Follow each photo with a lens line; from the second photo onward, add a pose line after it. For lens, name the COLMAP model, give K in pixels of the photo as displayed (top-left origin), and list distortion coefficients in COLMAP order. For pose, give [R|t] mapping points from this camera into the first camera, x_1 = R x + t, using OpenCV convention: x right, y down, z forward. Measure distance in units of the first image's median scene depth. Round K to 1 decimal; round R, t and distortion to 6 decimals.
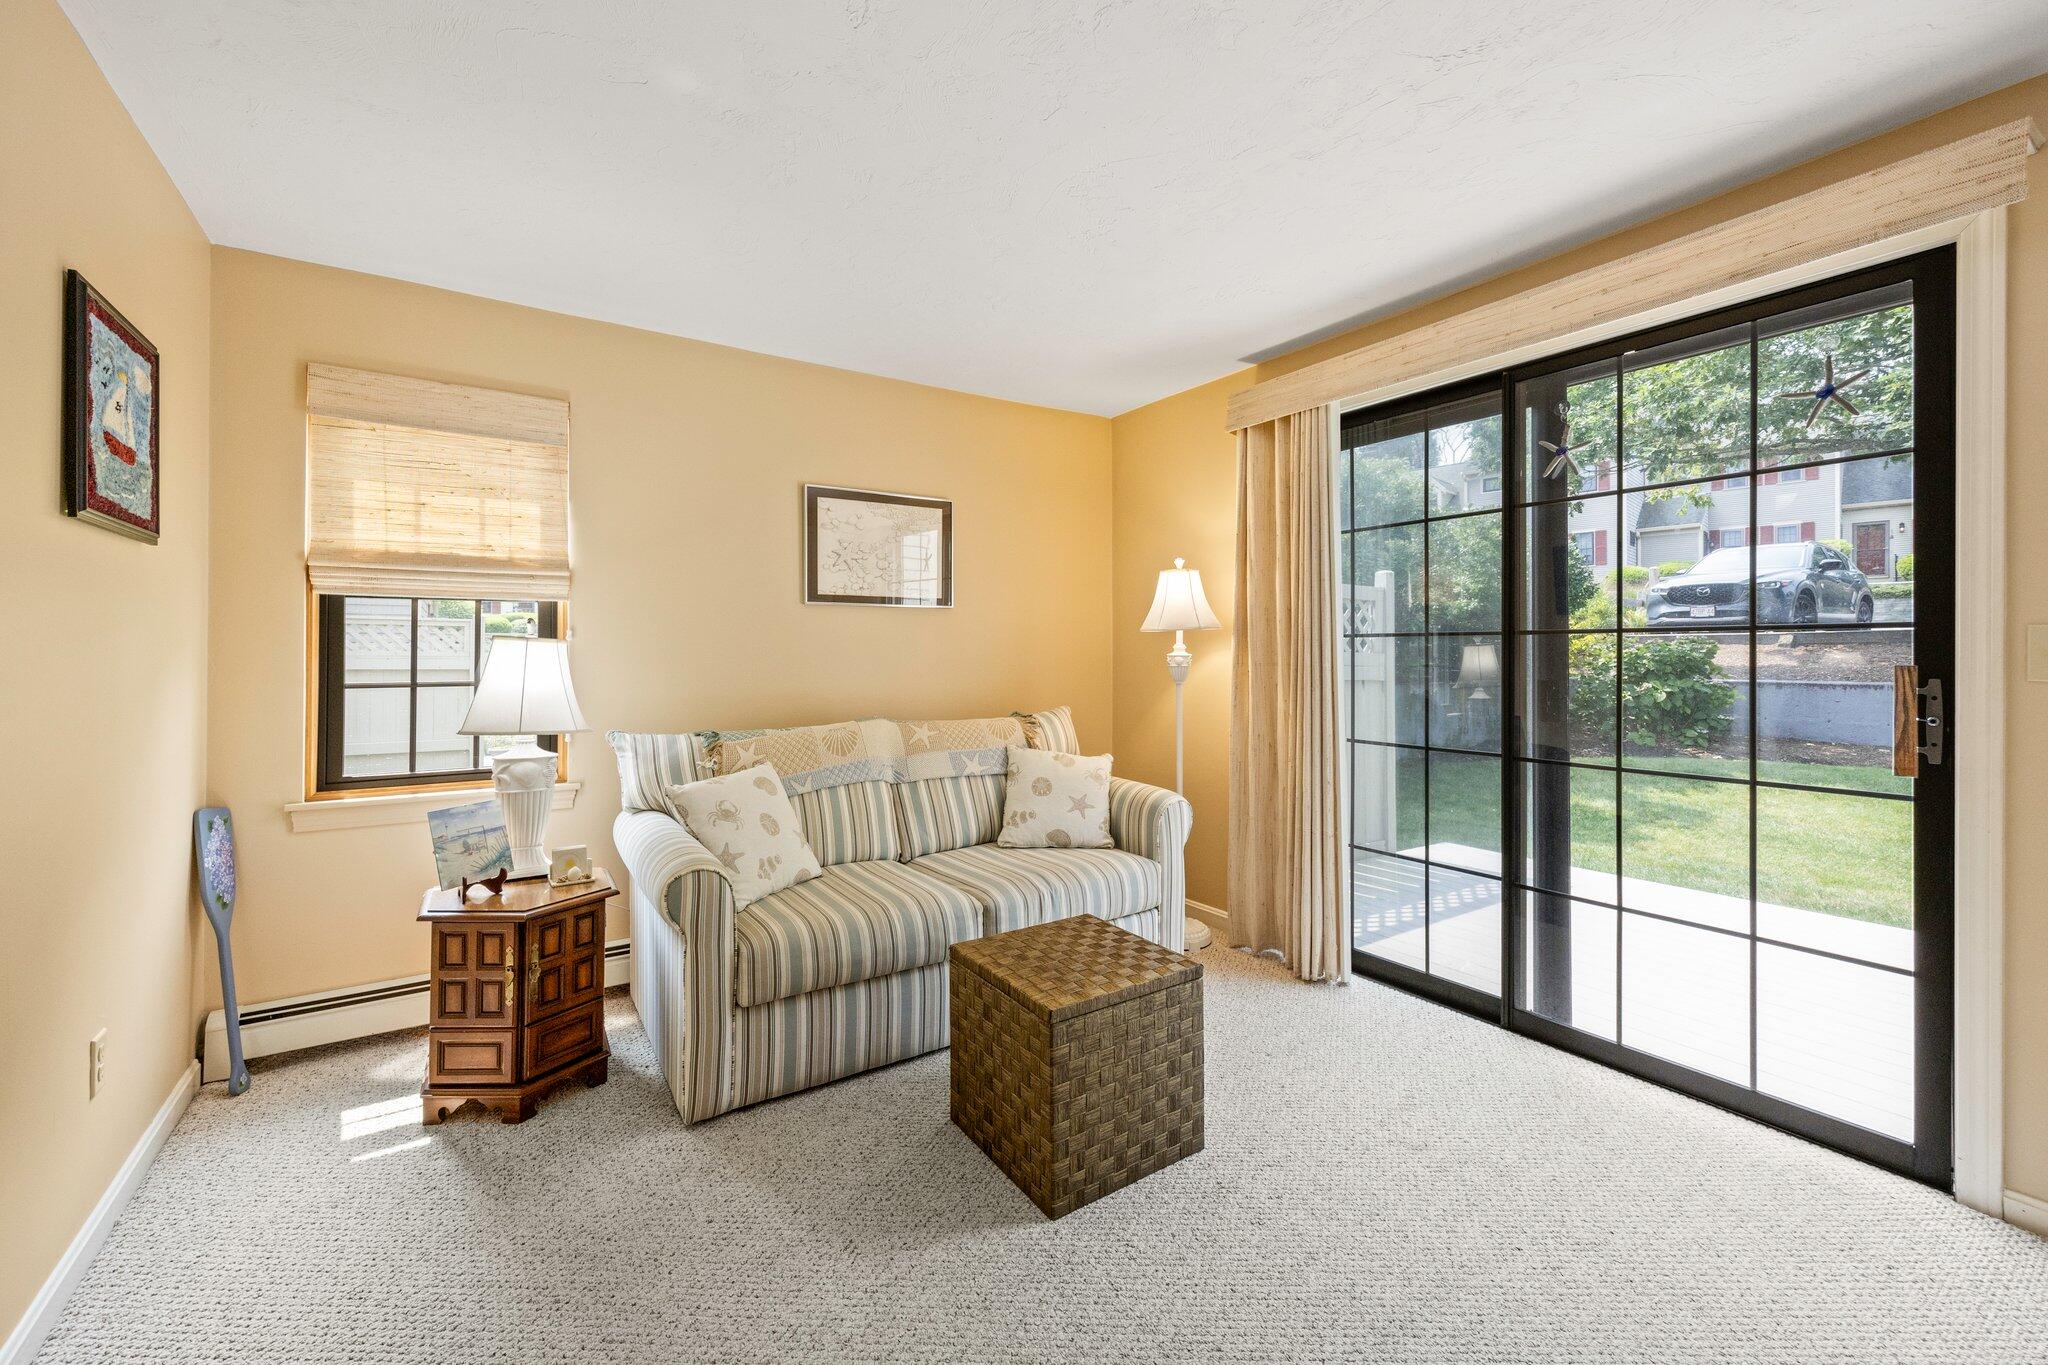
lens RADIAL K [[810.0, 0, 1011.2], [0, 810.0, 647.3], [0, 0, 1]] dist [0.001435, -0.000068]
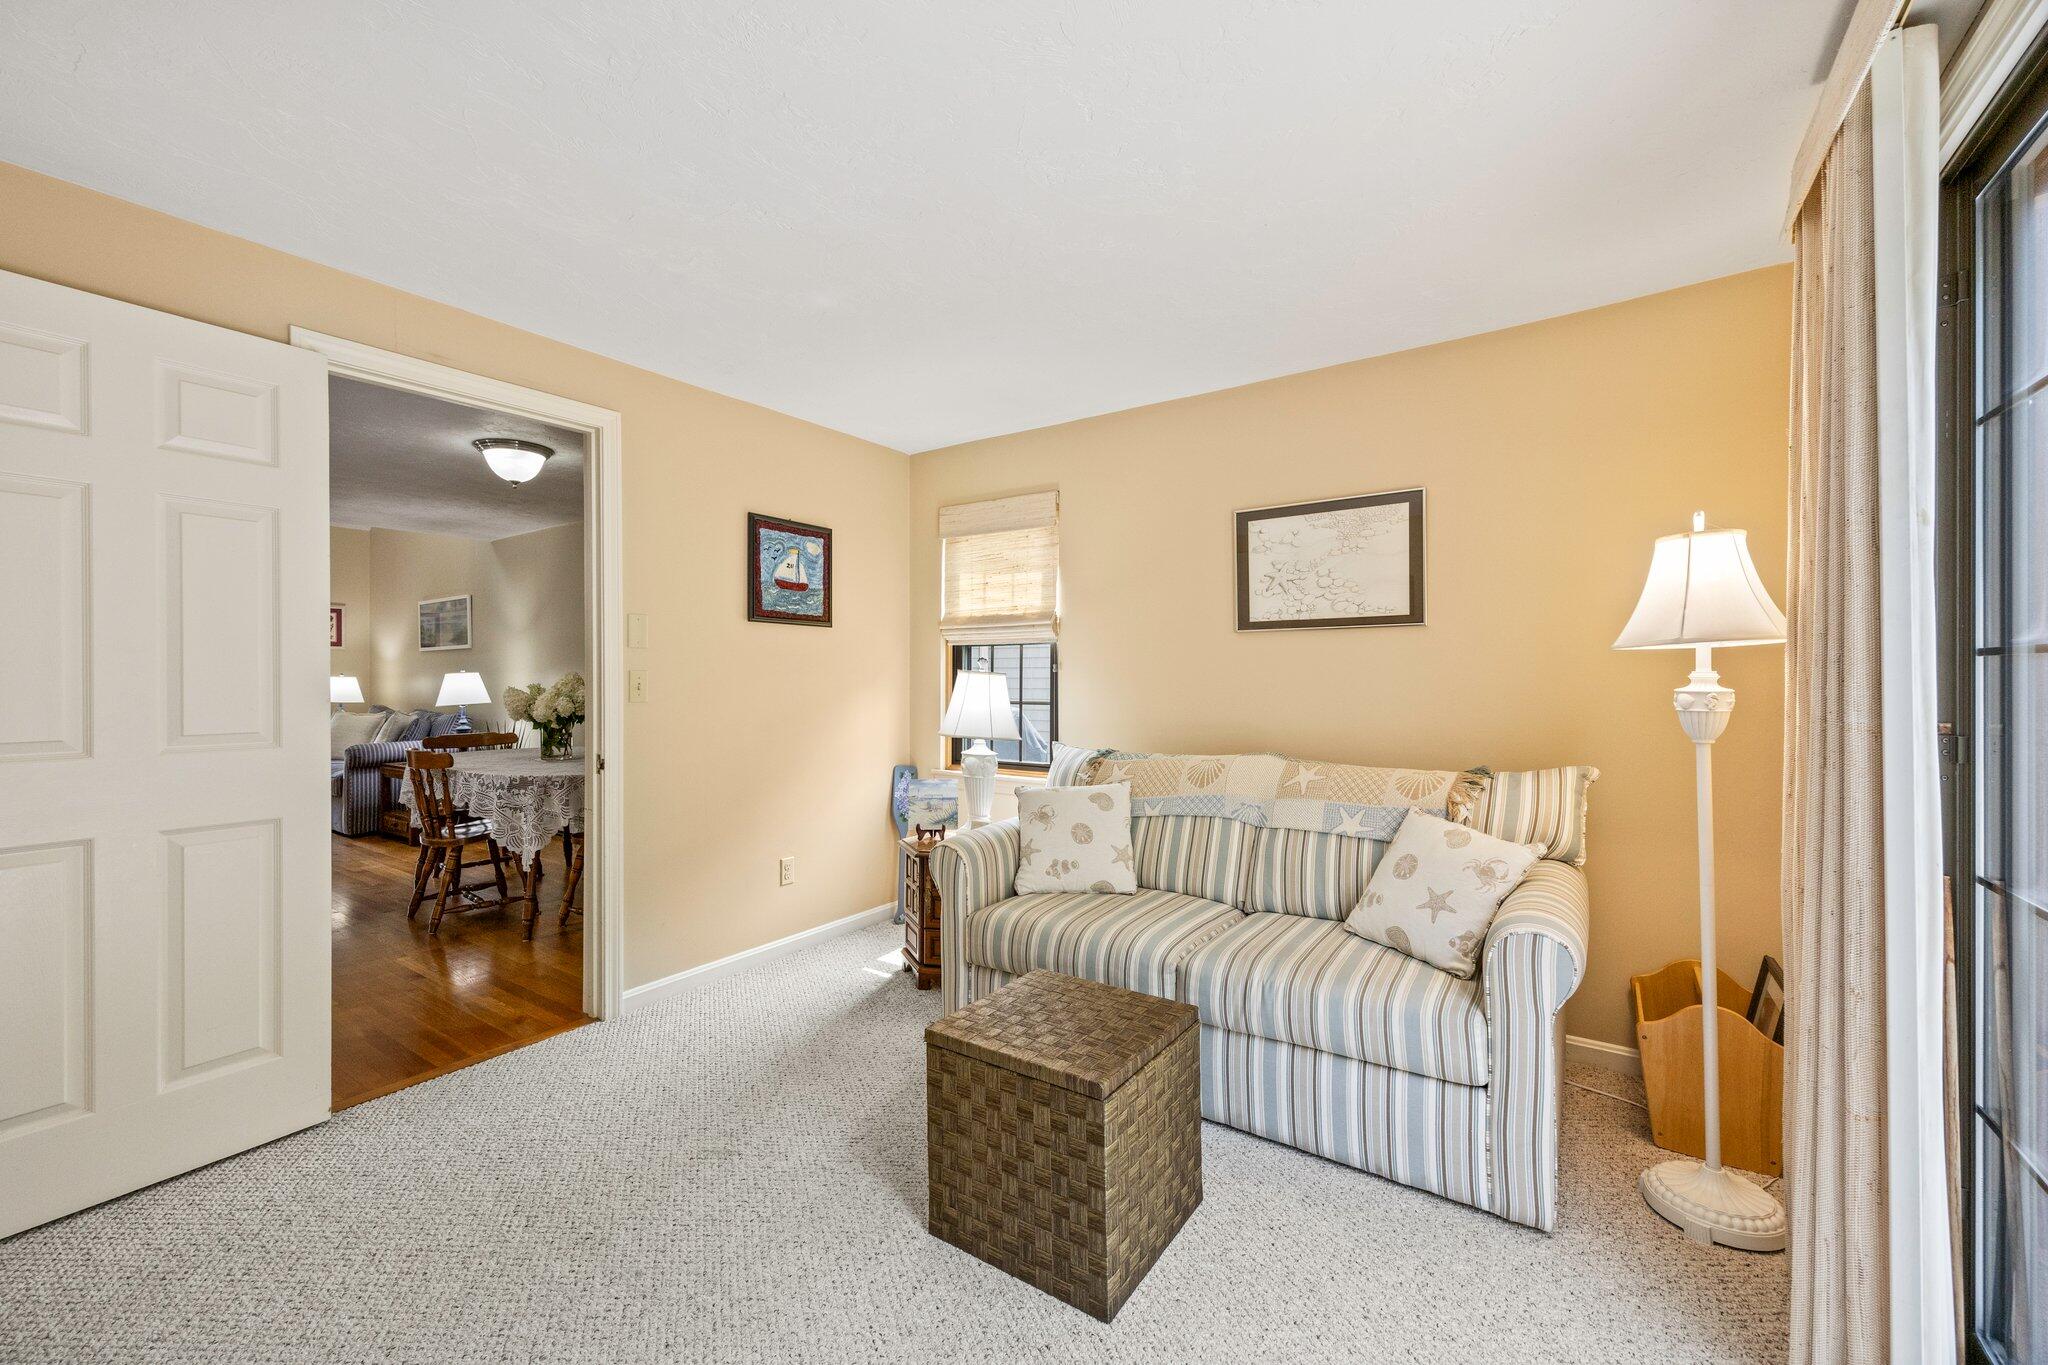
lens RADIAL K [[816.9, 0, 1024.0], [0, 816.9, 682.5], [0, 0, 1]] dist [0.016989, -0.000108]
pose [[0.379626, 0.006668, -0.925116, 0.693995], [0.005106, 0.999944, 0.009302, -0.004556], [0.925126, -0.008255, 0.379570, 0.465941]]
